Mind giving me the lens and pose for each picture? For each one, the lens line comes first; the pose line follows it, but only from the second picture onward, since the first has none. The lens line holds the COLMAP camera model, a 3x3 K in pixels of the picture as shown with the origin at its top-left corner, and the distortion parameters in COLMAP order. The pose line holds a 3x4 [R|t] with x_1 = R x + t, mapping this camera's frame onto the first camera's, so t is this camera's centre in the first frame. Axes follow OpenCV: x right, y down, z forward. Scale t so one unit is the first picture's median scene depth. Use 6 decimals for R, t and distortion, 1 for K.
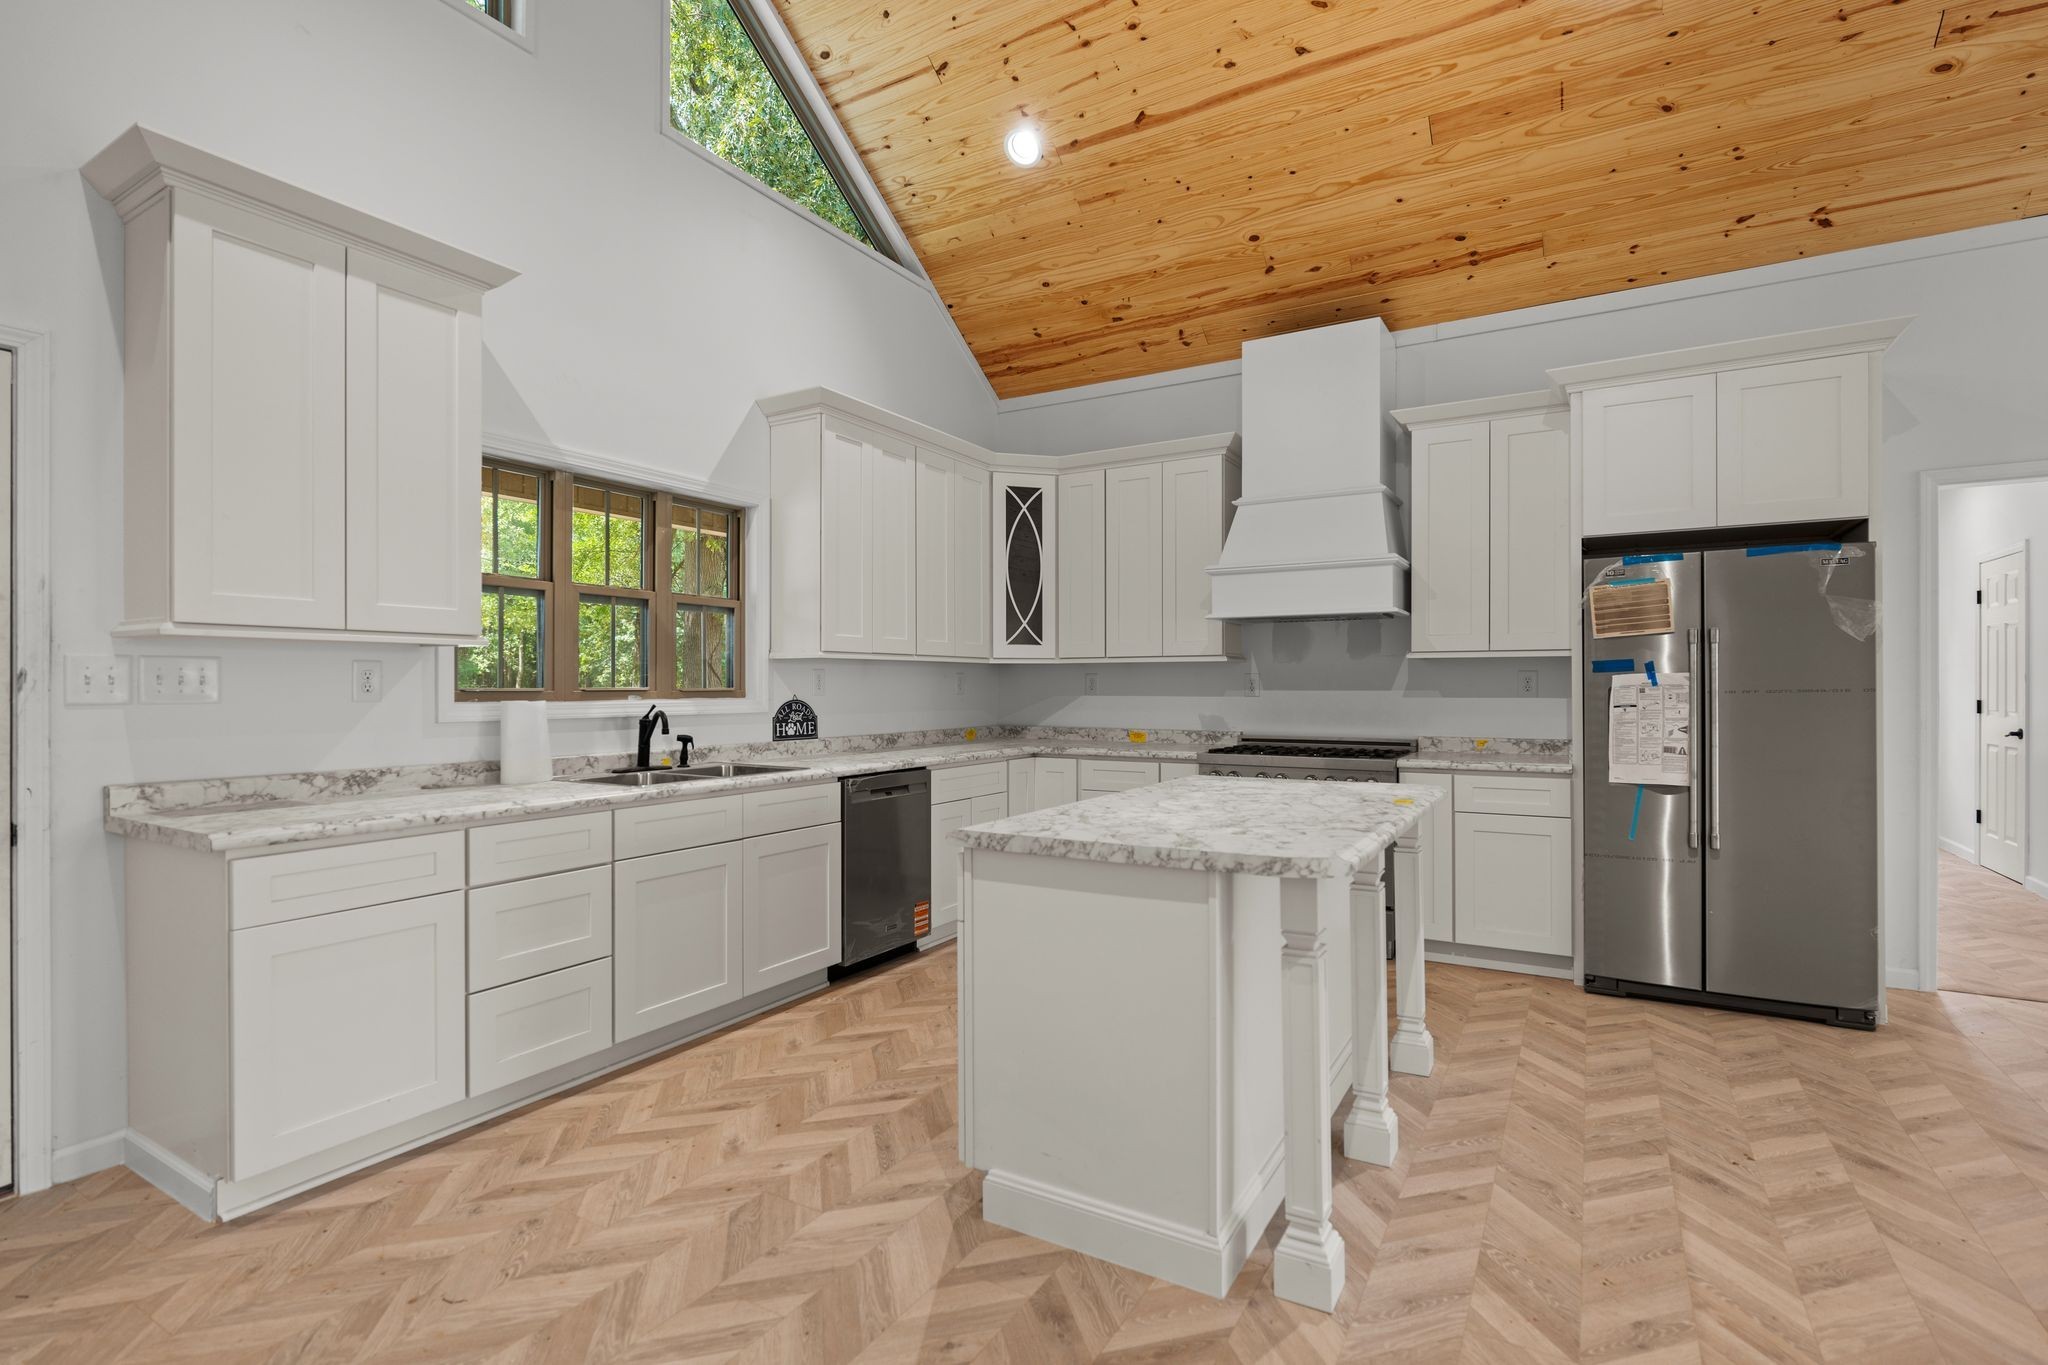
lens RADIAL K [[955.8, 0, 1022.7], [0, 955.8, 683.6], [0, 0, 1]] dist [-0.002355, -0.000148]
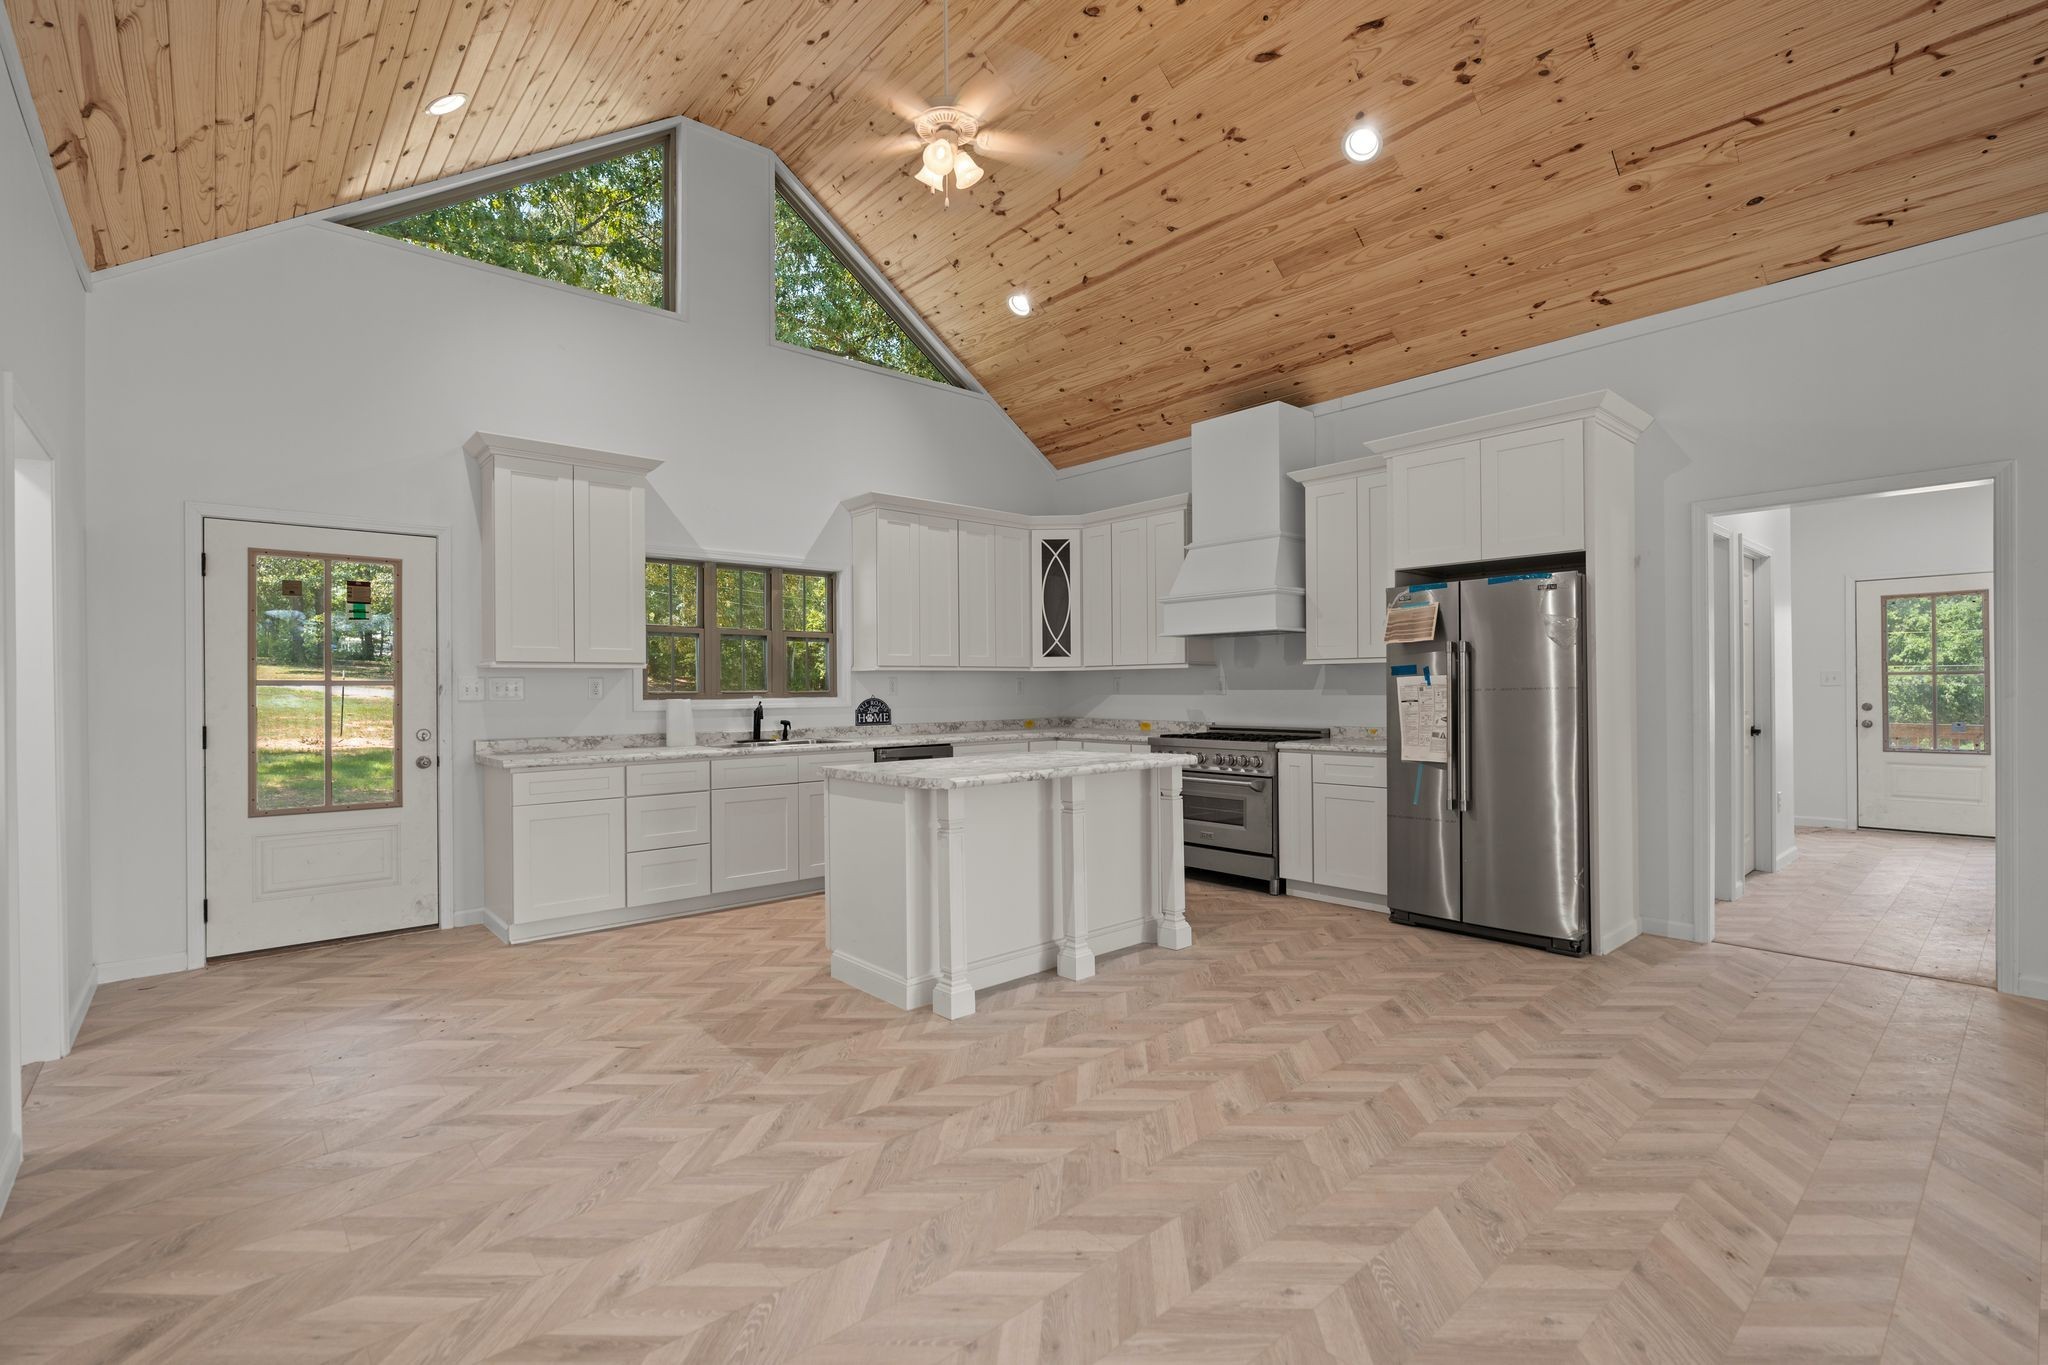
lens RADIAL K [[913.5, 0, 1024.0], [0, 913.5, 682.5], [0, 0, 1]] dist [-0.002365, -0.000608]
pose [[0.951868, -0.007910, -0.306407, 0.466020], [0.007498, 0.999969, -0.002520, -0.002426], [0.306418, 0.000101, 0.951897, -0.311607]]
